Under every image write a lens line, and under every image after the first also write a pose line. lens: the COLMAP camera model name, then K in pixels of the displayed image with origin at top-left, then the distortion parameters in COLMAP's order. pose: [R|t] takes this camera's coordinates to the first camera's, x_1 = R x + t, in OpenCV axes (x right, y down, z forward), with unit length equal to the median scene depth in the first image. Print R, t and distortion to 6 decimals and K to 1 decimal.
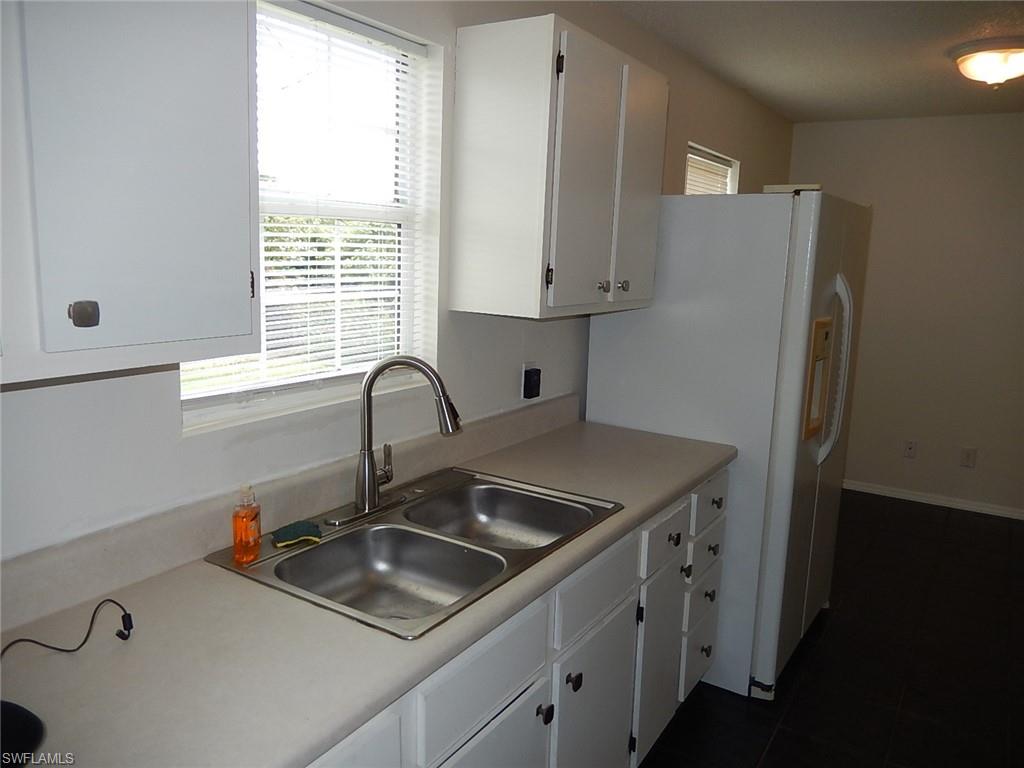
lens RADIAL K [[747.8, 0, 510.7], [0, 747.8, 377.8], [0, 0, 1]] dist [-0.025100, 0.006074]
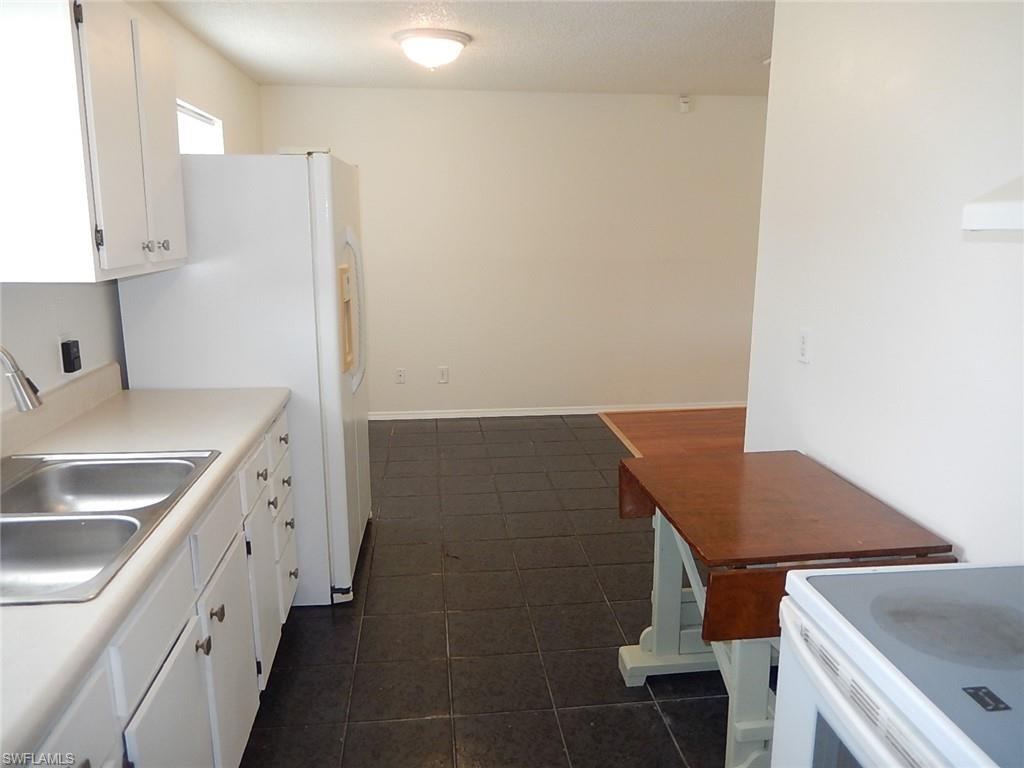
lens RADIAL K [[747.8, 0, 510.7], [0, 747.8, 377.8], [0, 0, 1]] dist [-0.025100, 0.006074]
pose [[0.769966, -0.155432, 0.618865, -0.128305], [0.122405, 0.987845, 0.095812, 0.013095], [-0.626235, 0.001980, 0.779632, -0.062872]]
